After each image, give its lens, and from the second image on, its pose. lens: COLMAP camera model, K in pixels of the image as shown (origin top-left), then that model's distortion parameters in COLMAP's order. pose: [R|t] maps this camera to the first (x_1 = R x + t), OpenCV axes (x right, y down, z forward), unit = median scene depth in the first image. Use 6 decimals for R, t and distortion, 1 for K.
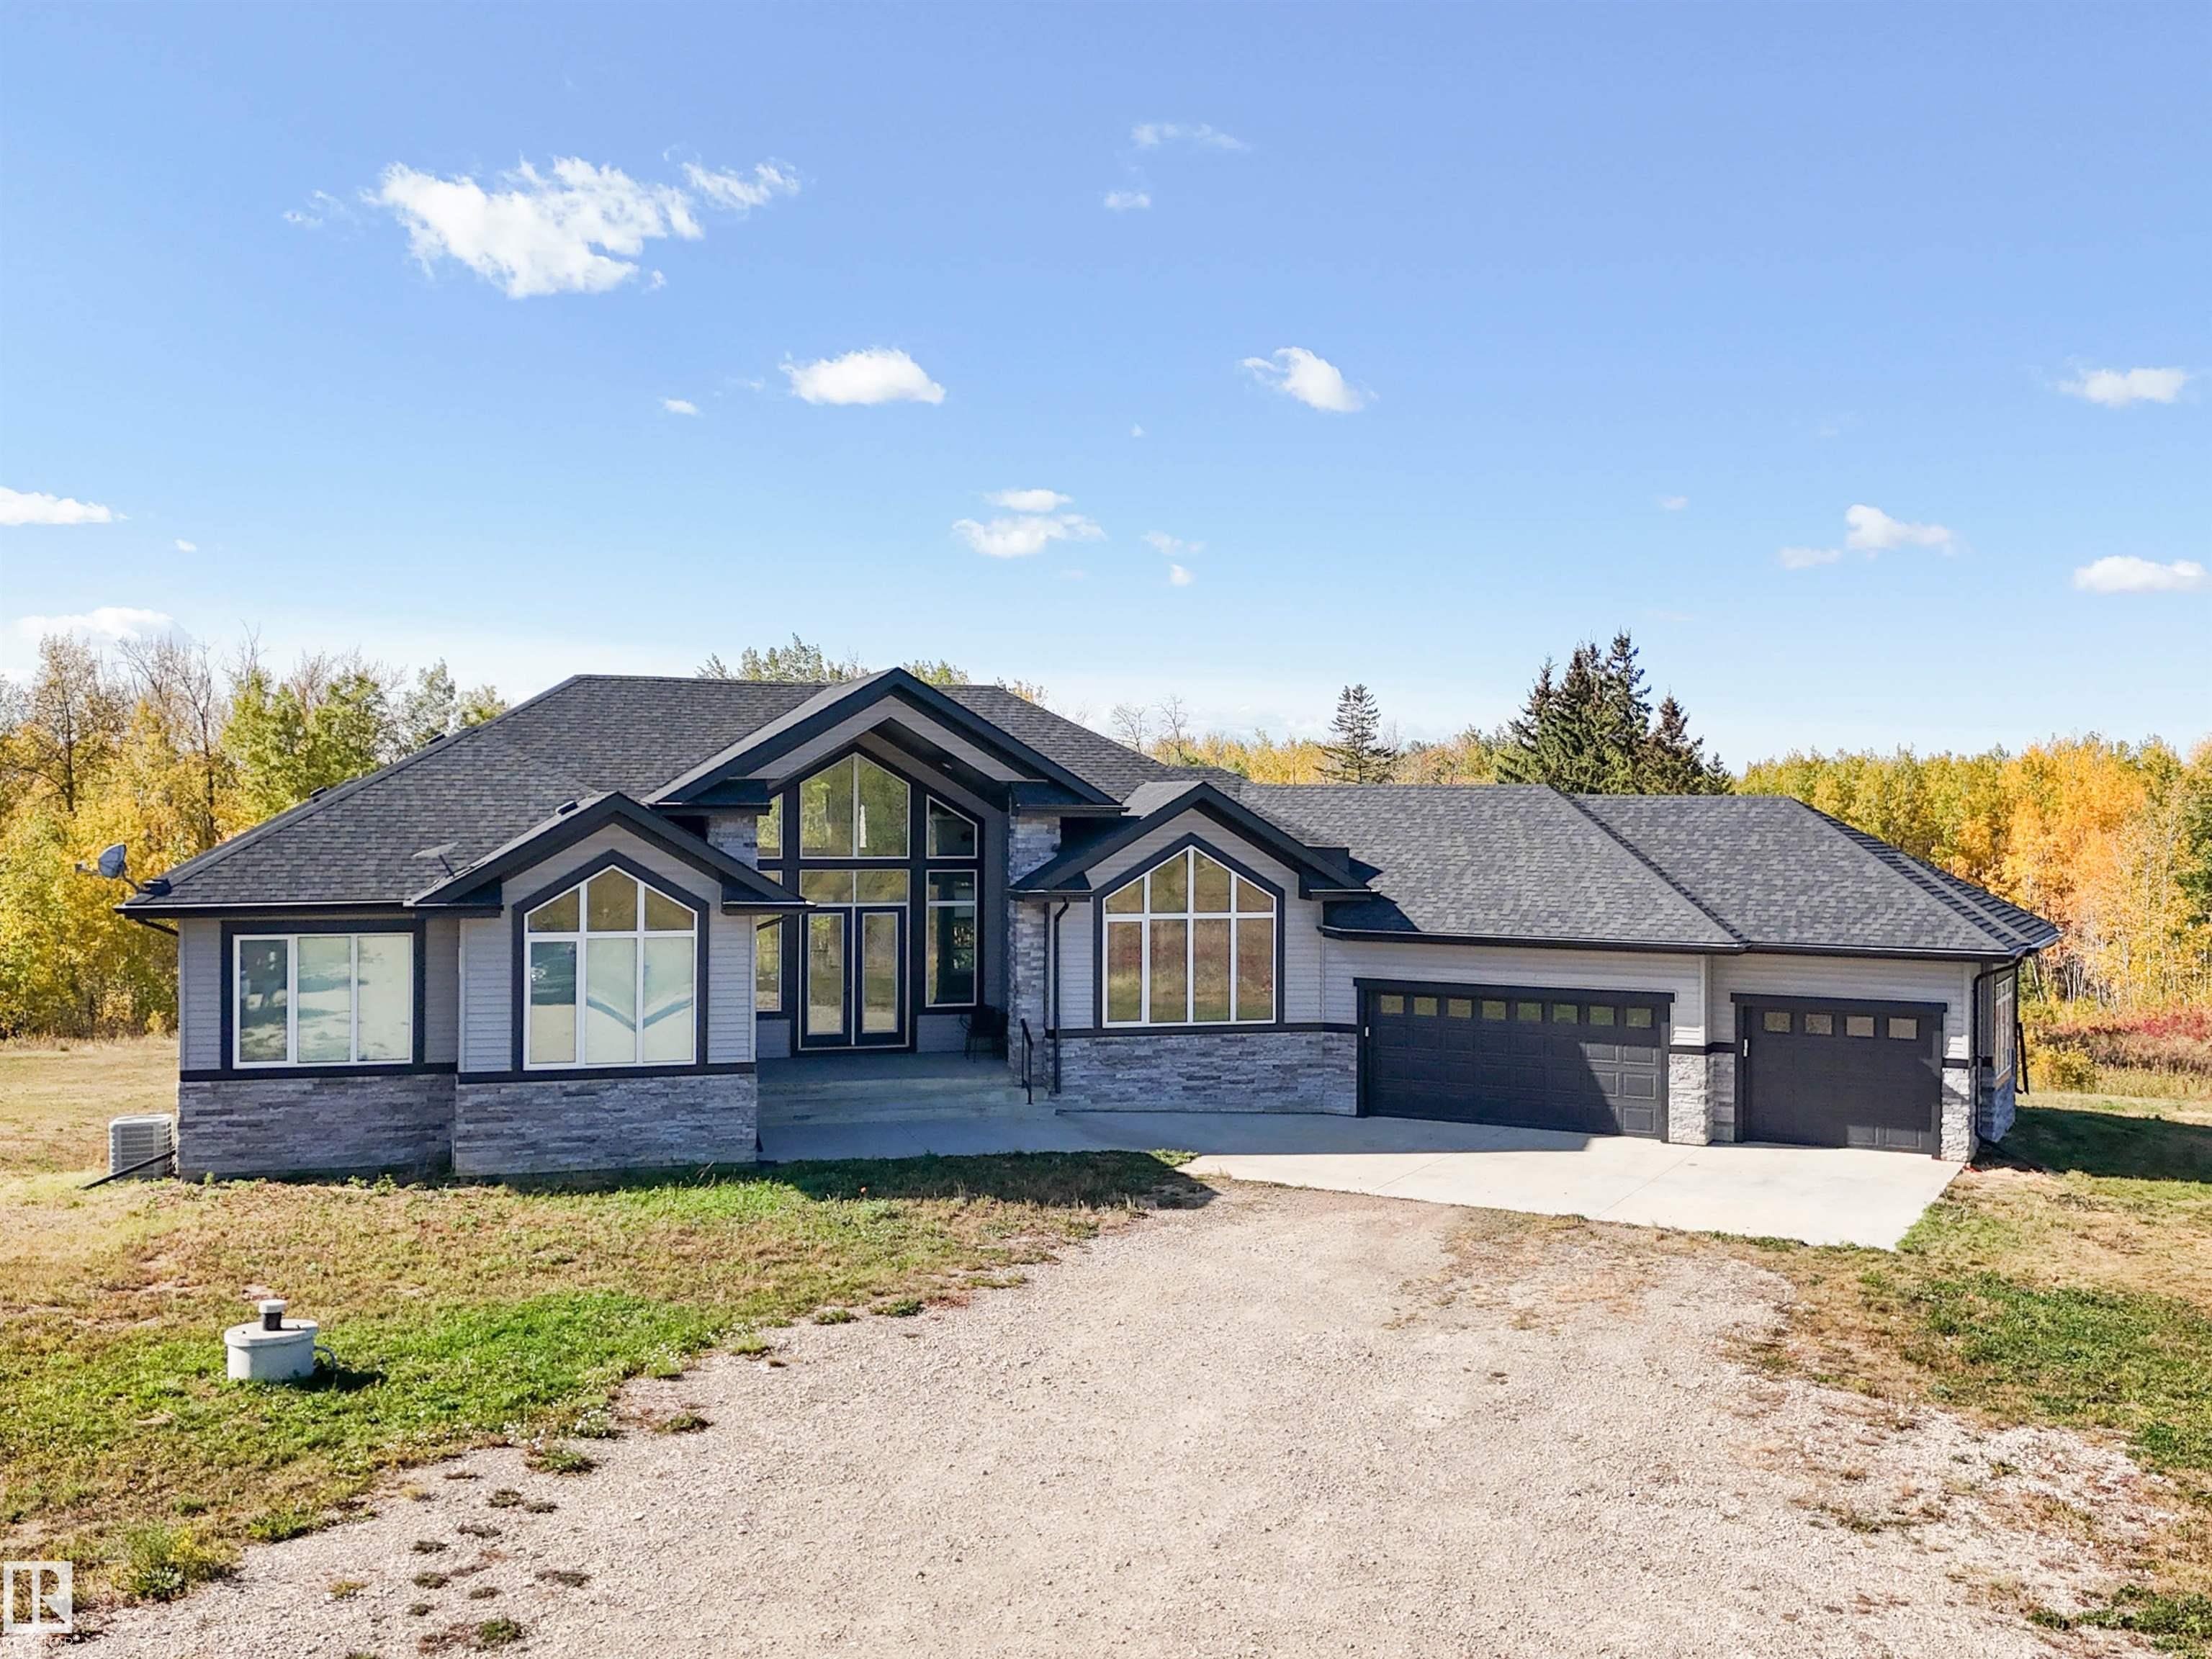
lens RADIAL K [[2136.0, 0, 1106.0], [0, 2136.0, 829.5], [0, 0, 1]] dist [0.046819, -0.004014]
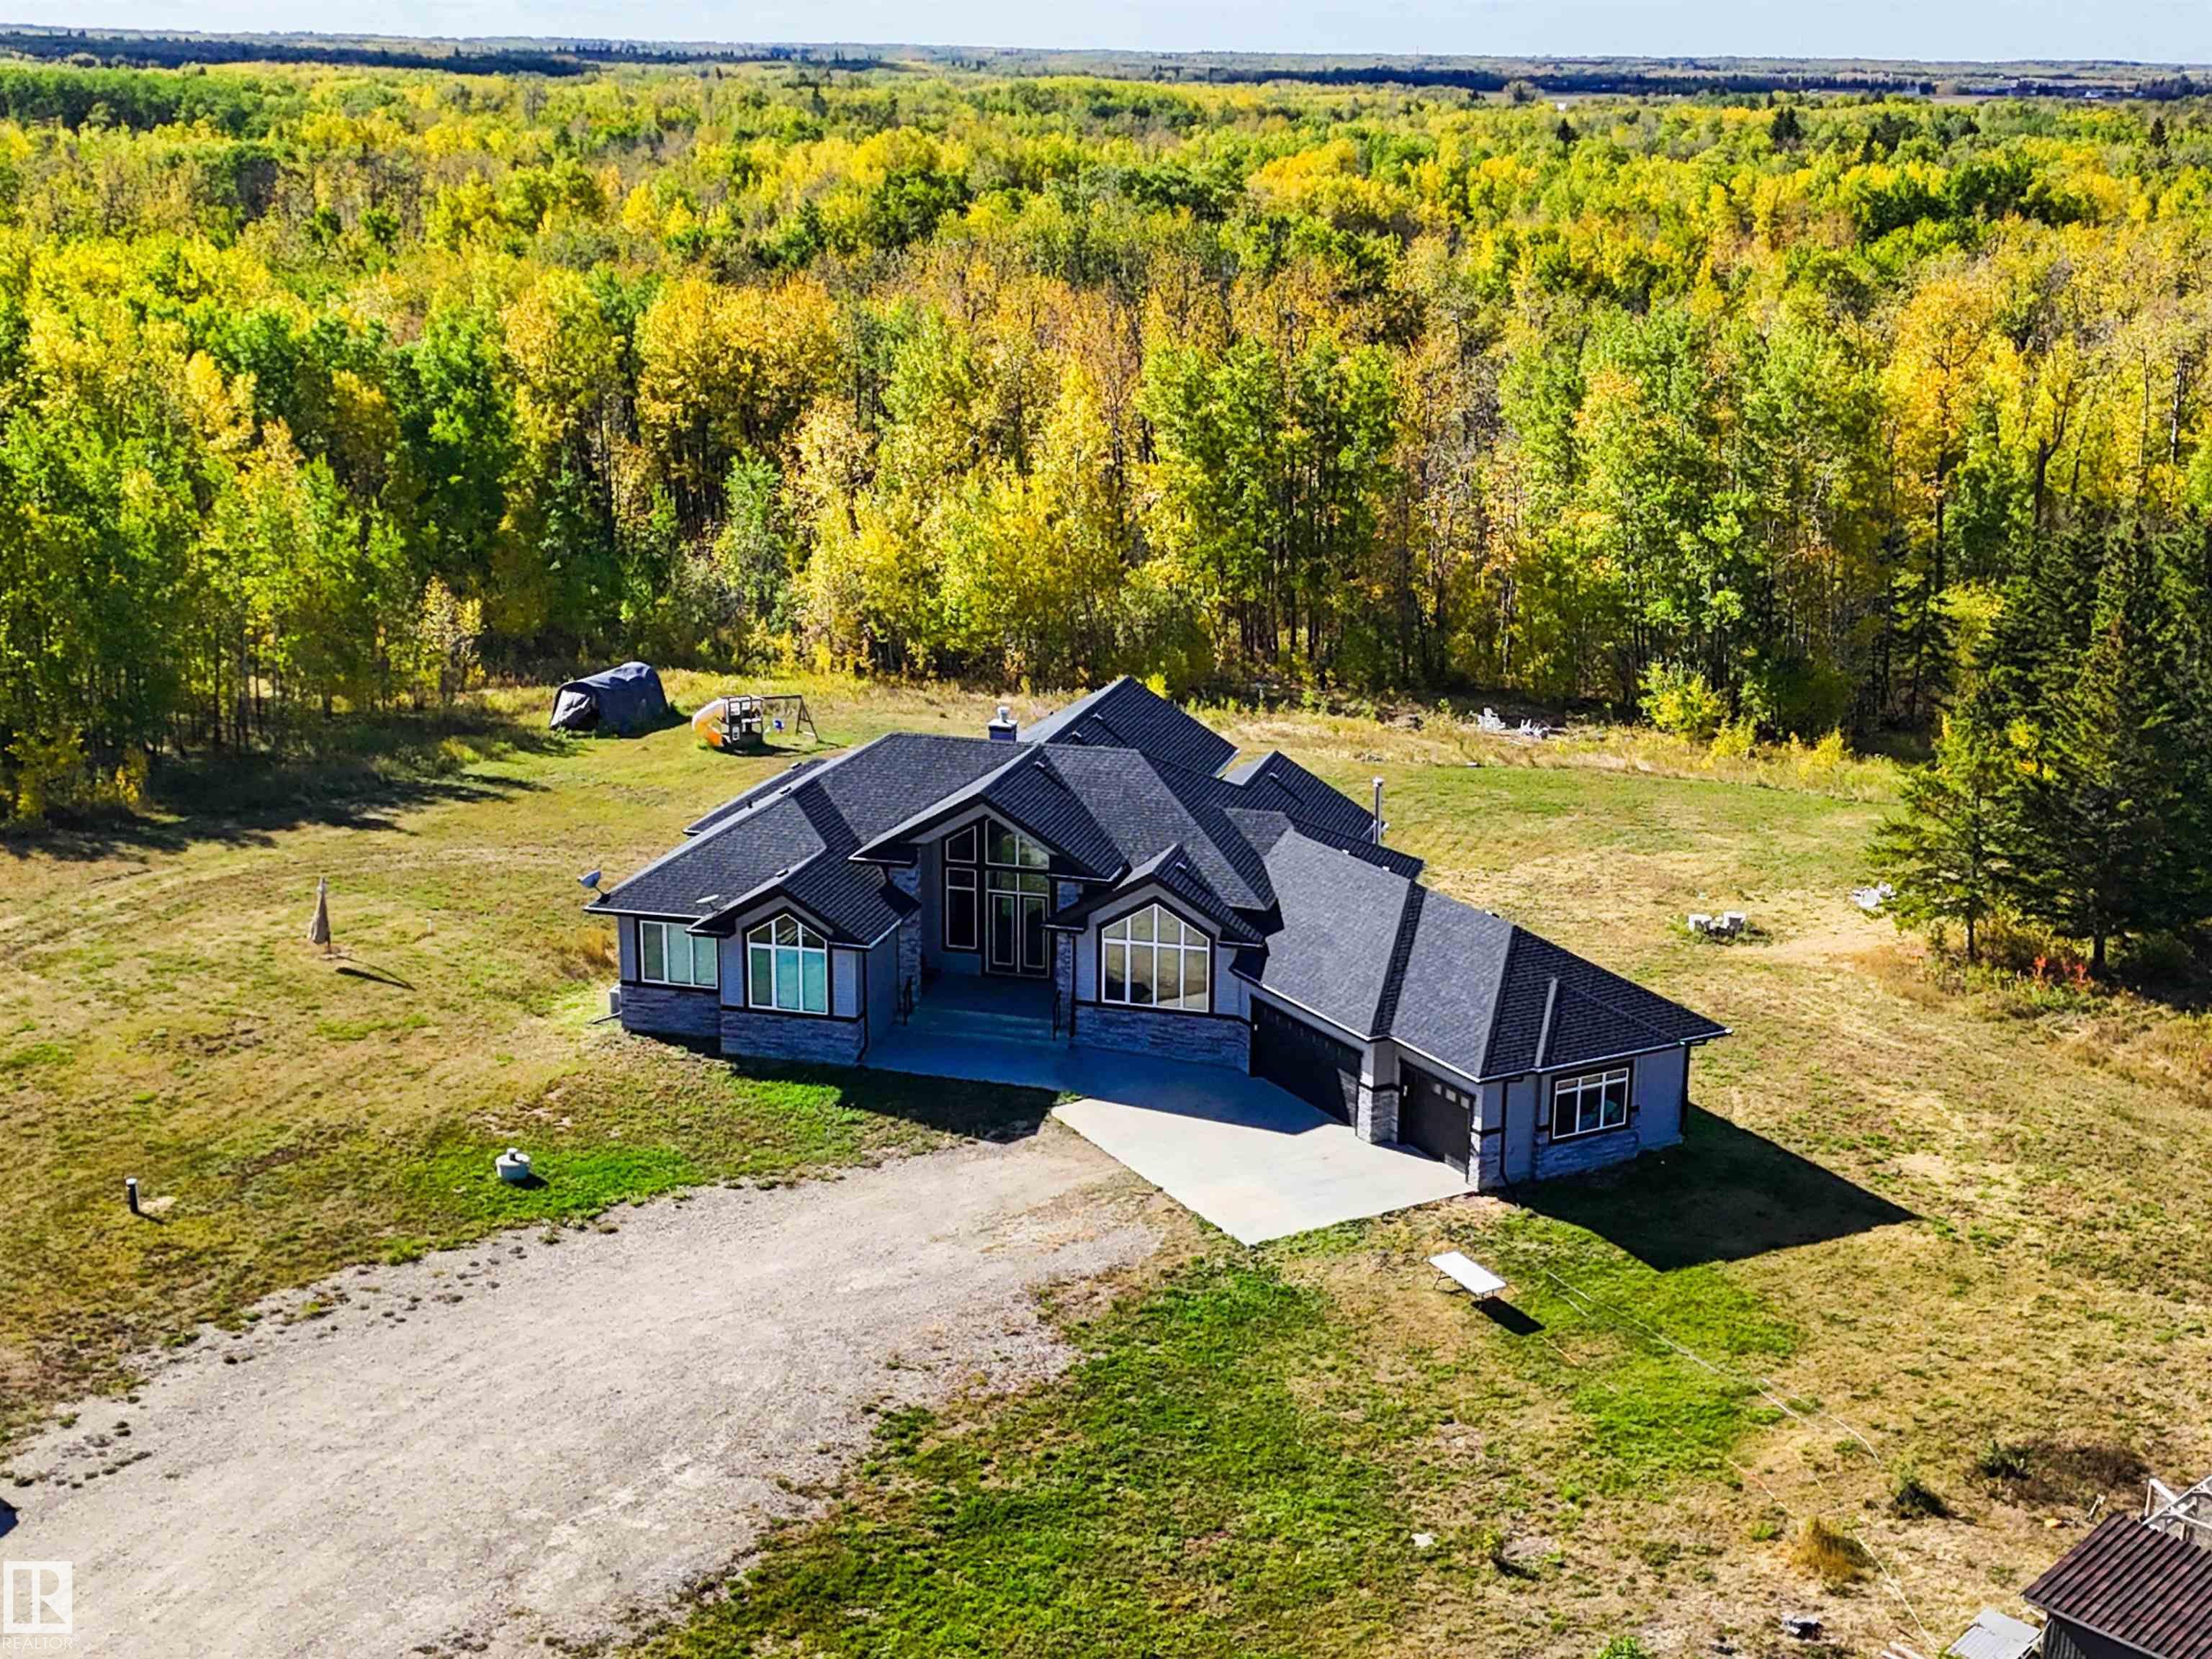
lens RADIAL K [[2720.1, 0, 1138.5], [0, 2720.1, 1010.2], [0, 0, 1]] dist [0.064076, 0.000901]
pose [[0.845812, 0.177507, -0.503084, 1.309261], [-0.008863, 0.947567, 0.319435, -0.697343], [0.533407, -0.265723, 0.803037, -0.855231]]
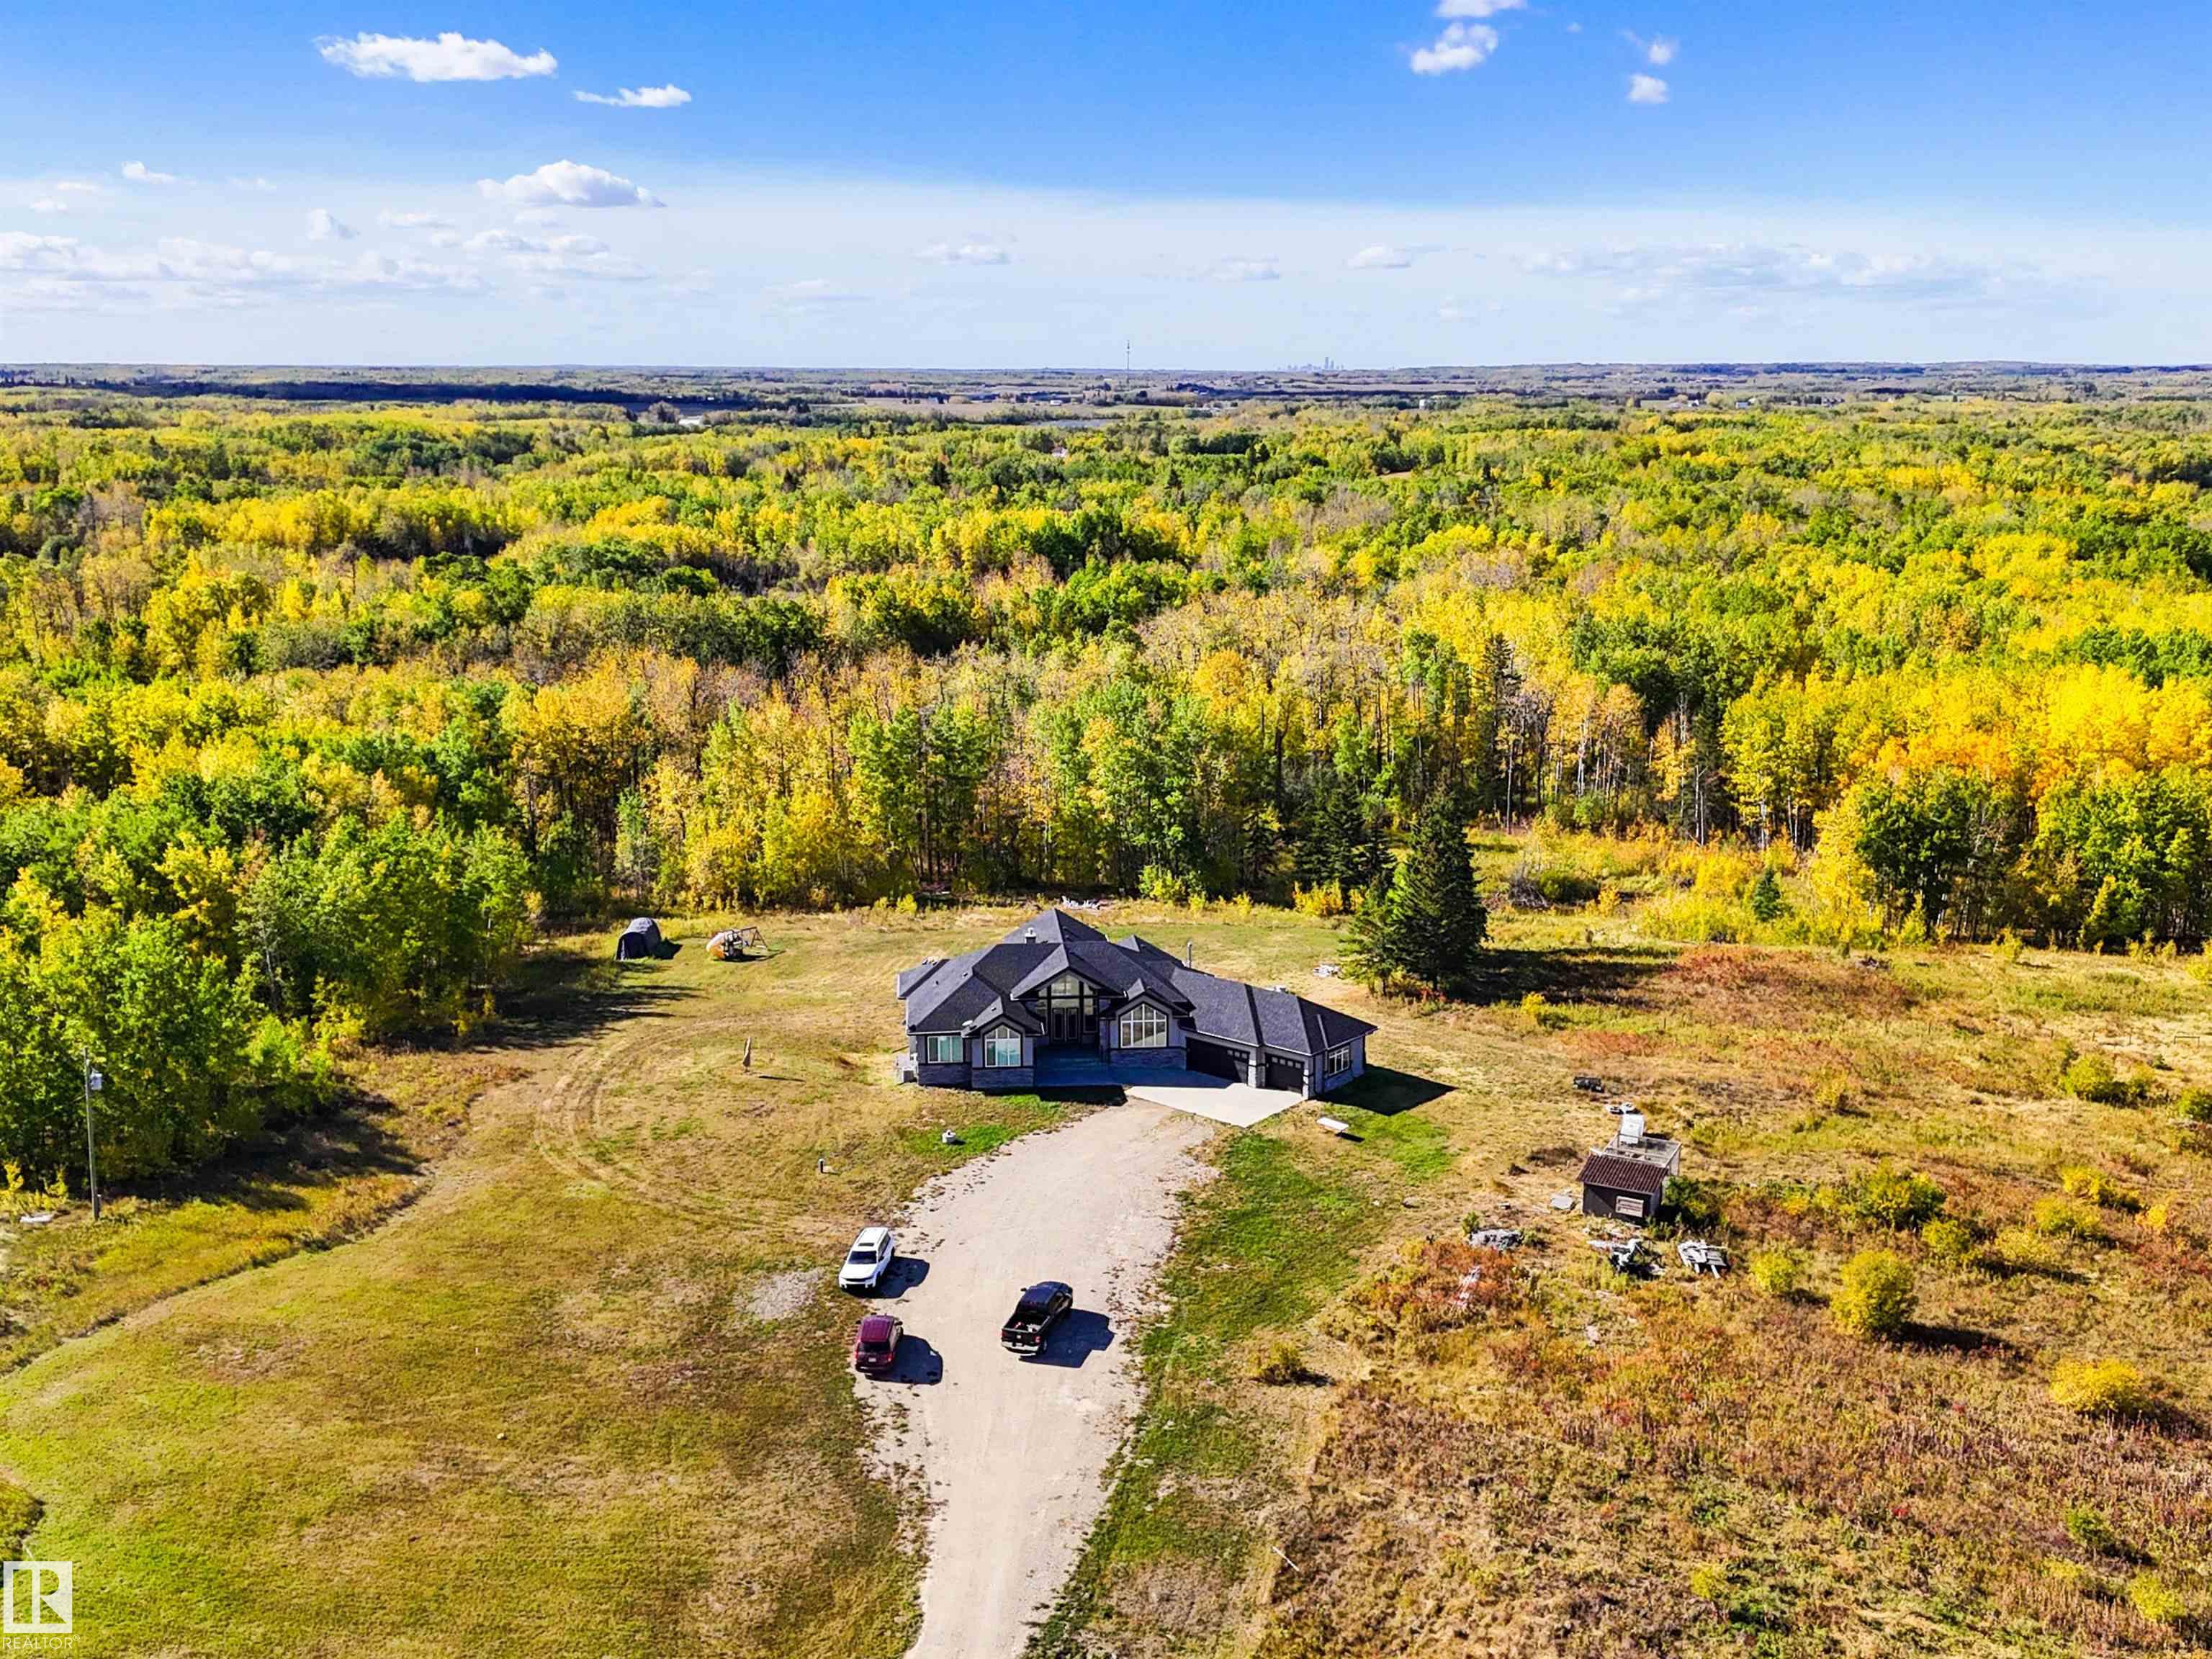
lens RADIAL K [[2136.0, 0, 1106.0], [0, 2136.0, 829.5], [0, 0, 1]] dist [0.046819, -0.004014]
pose [[0.977157, 0.038044, -0.209084, 0.953810], [0.004999, 0.979459, 0.201581, -1.345639], [0.212458, -0.198021, 0.956896, -3.349462]]
